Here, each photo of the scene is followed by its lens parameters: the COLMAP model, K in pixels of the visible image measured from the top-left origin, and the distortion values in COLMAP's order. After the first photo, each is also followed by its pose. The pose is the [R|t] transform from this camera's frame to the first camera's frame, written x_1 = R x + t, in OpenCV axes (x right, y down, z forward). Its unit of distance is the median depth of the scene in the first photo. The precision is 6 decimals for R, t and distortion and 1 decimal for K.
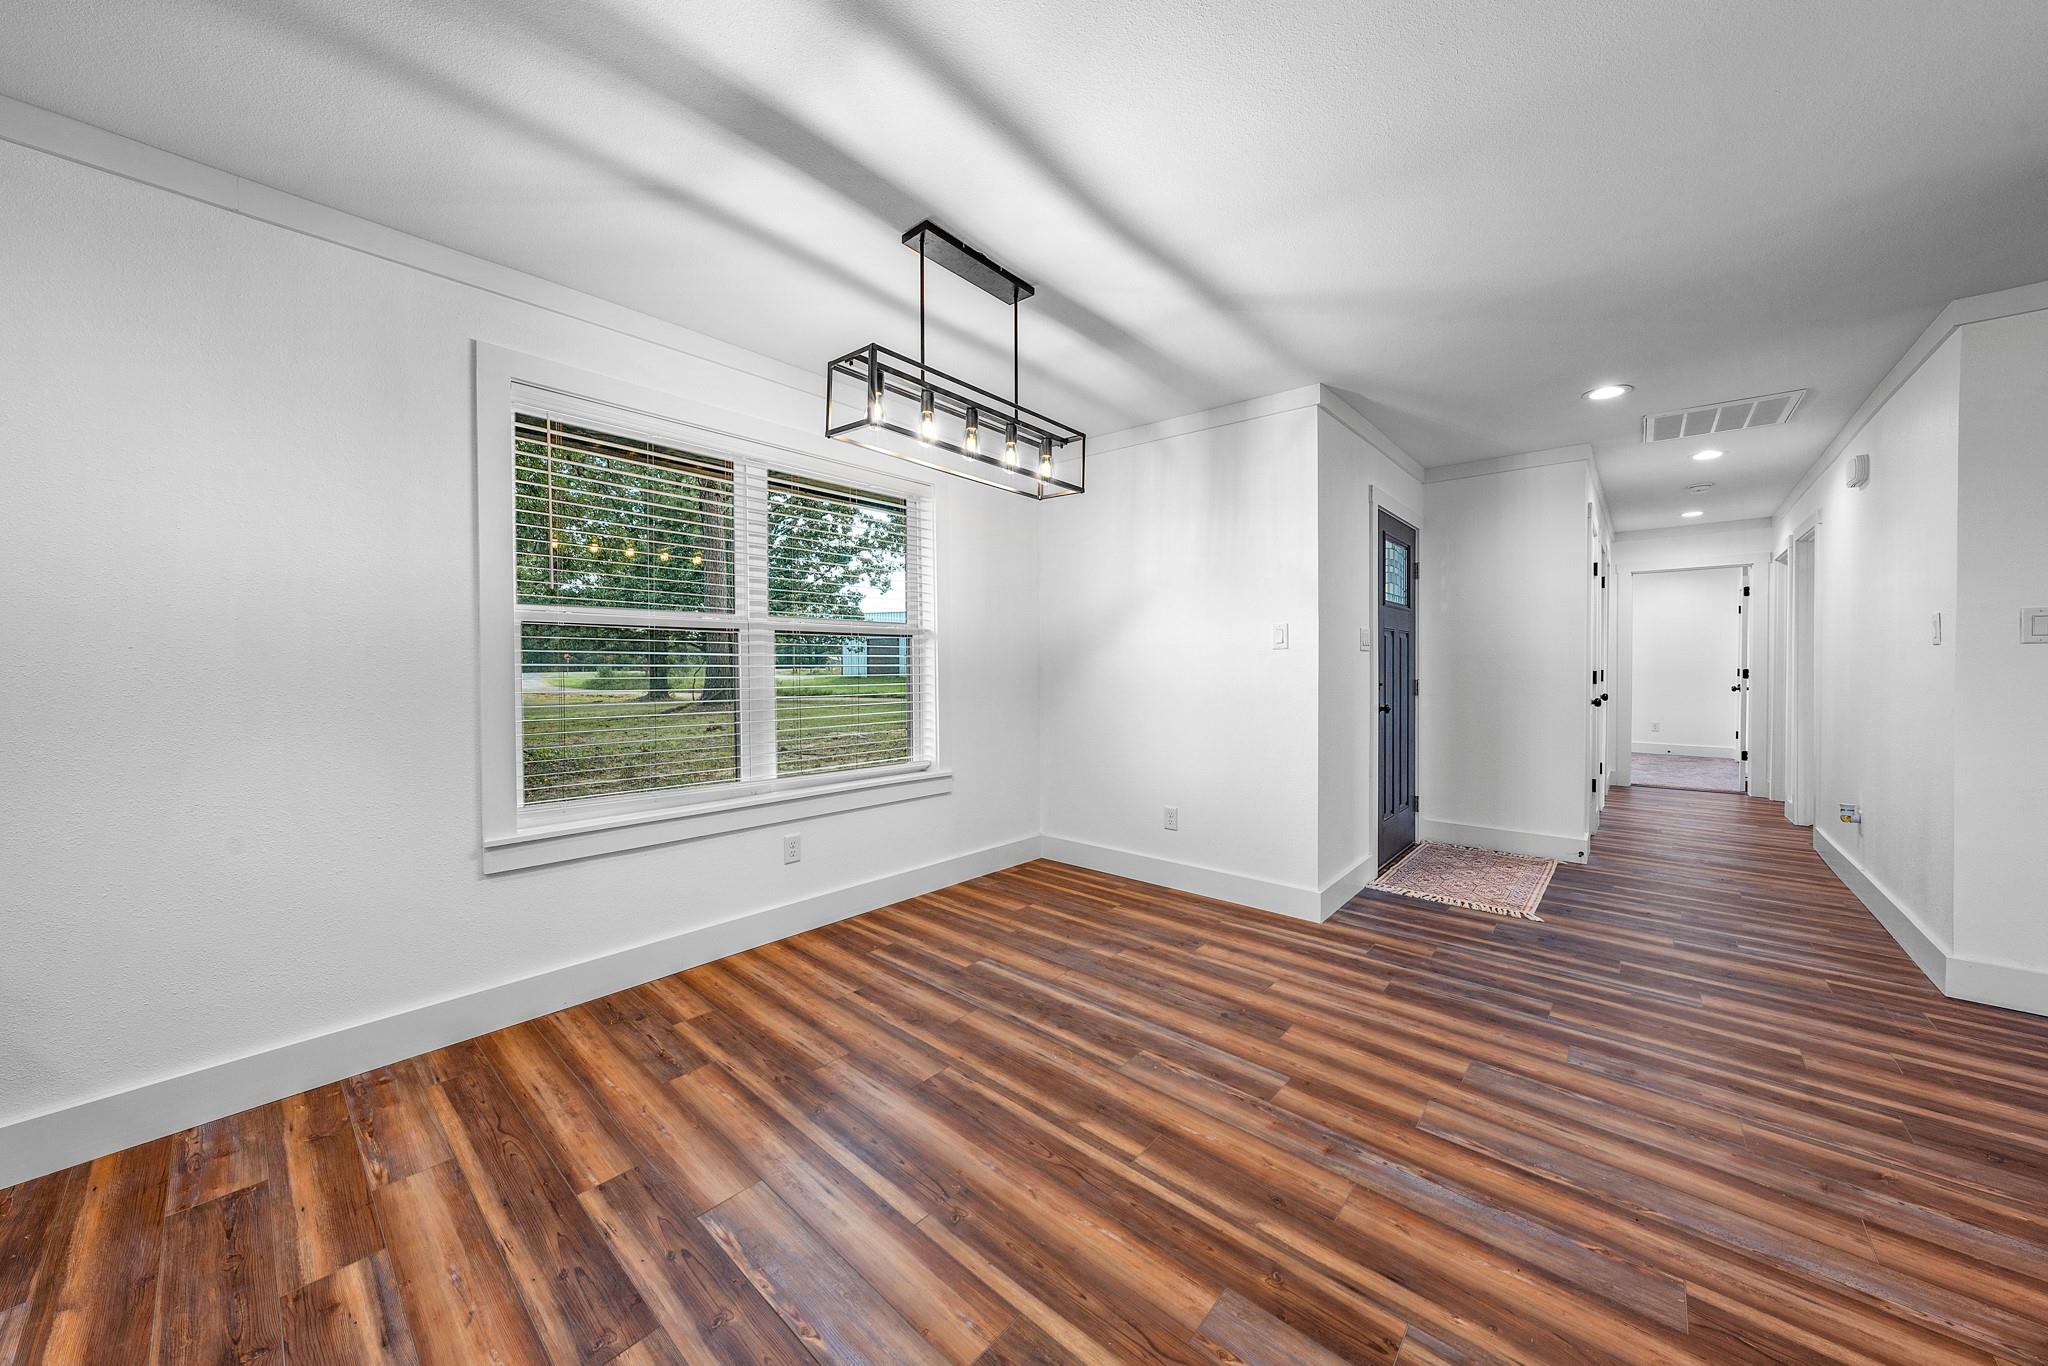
lens RADIAL K [[701.7, 0, 1025.8], [0, 701.7, 680.4], [0, 0, 1]] dist [-0.001524, 0.000097]
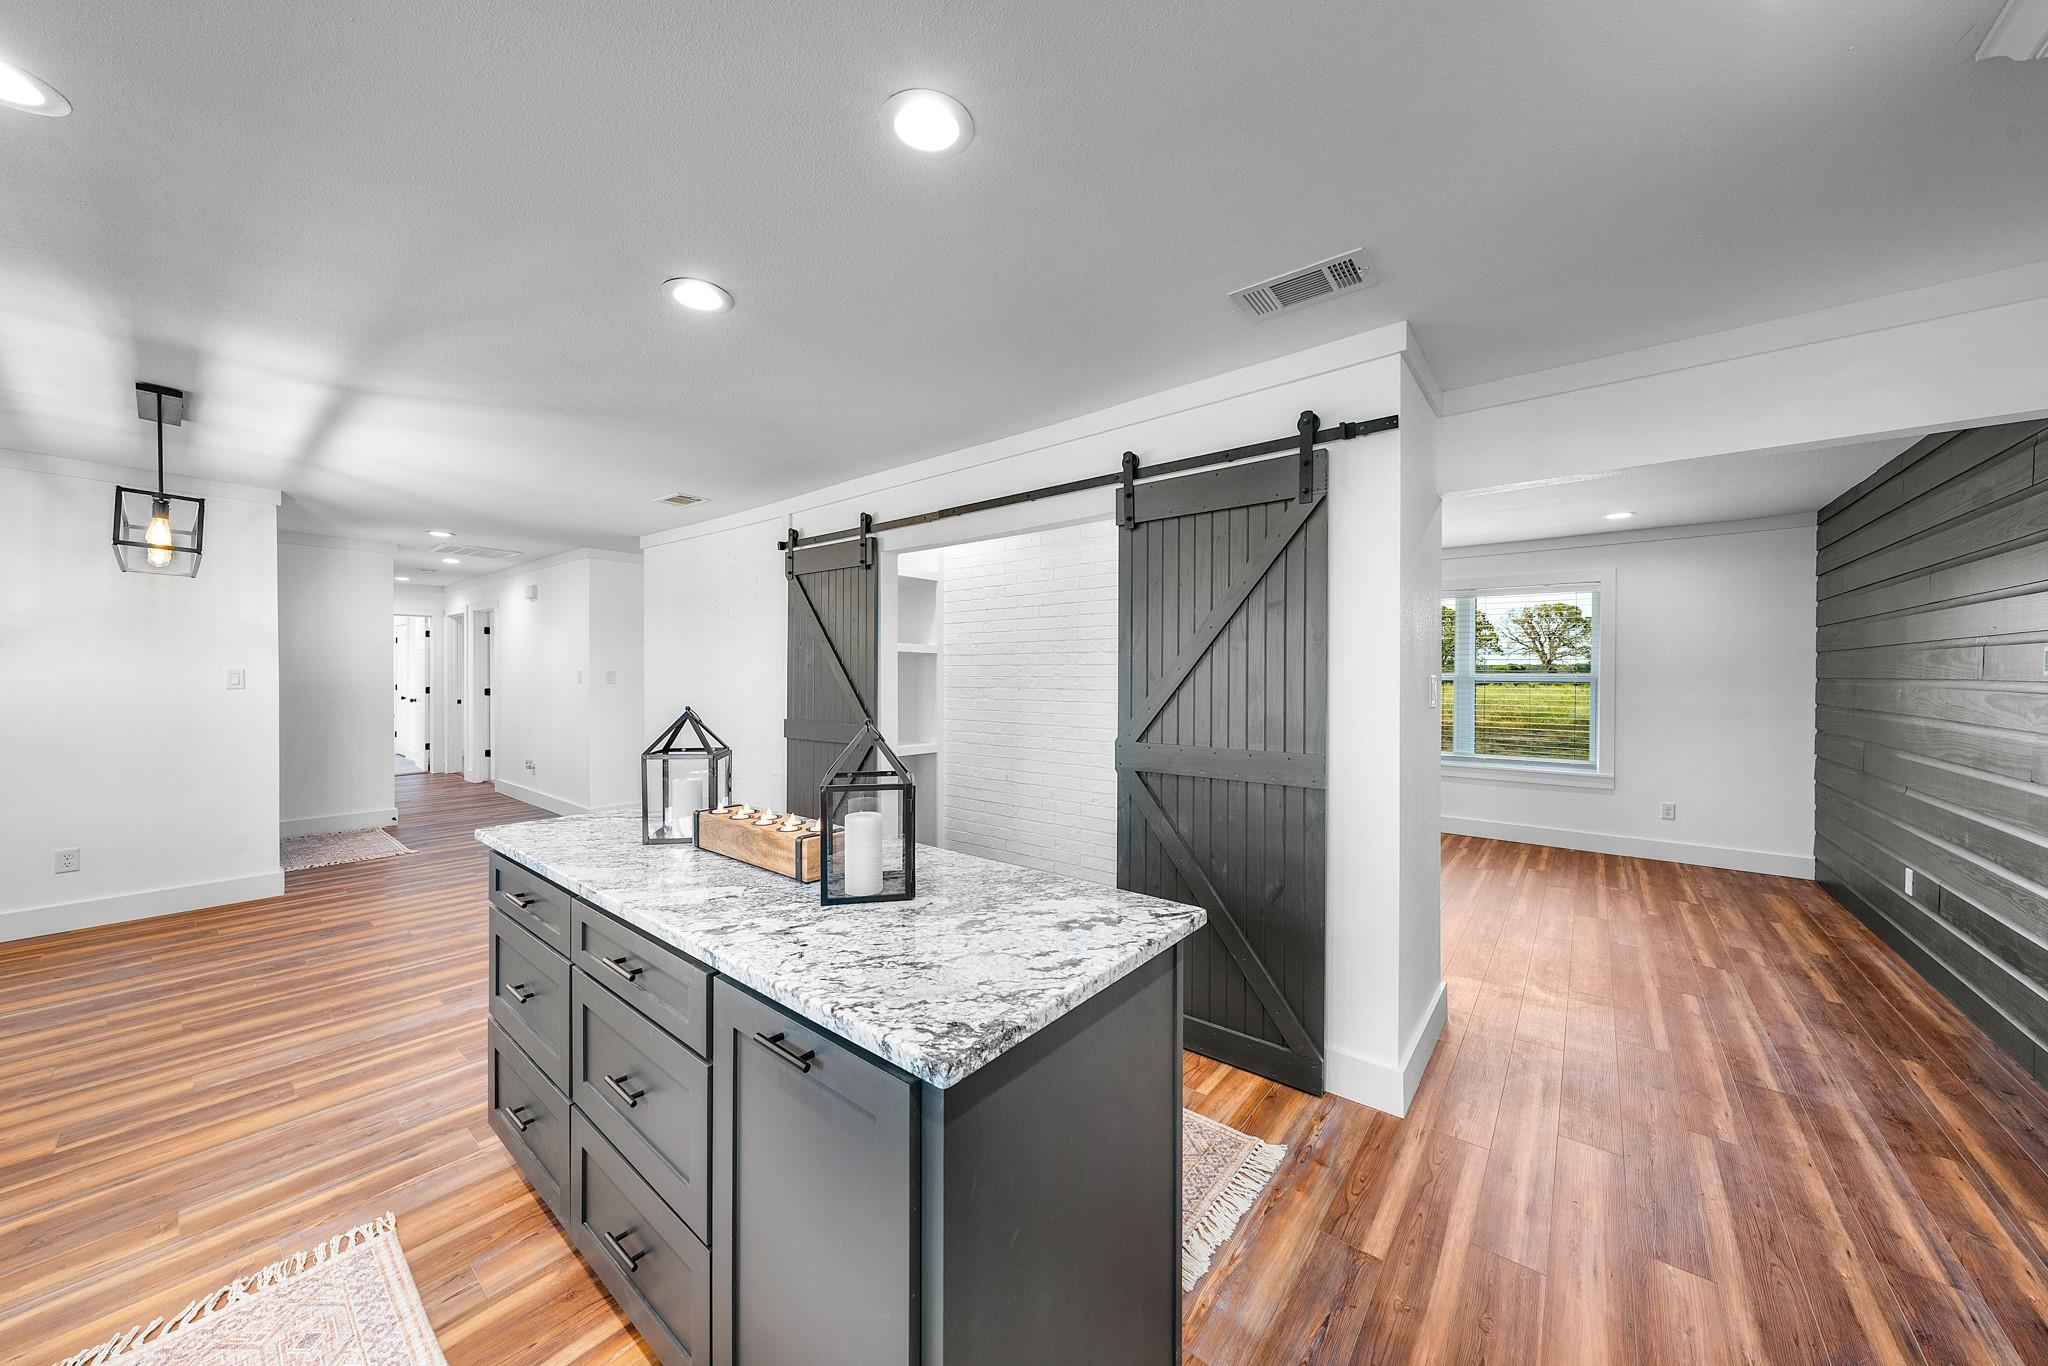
lens RADIAL K [[701.7, 0, 1035.7], [0, 701.7, 676.6], [0, 0, 1]] dist [-0.001524, 0.000097]
pose [[-0.059949, -0.005979, 0.998184, -1.298949], [0.016564, 0.999838, 0.006984, -0.069519], [-0.998064, 0.016953, -0.059840, -0.460341]]
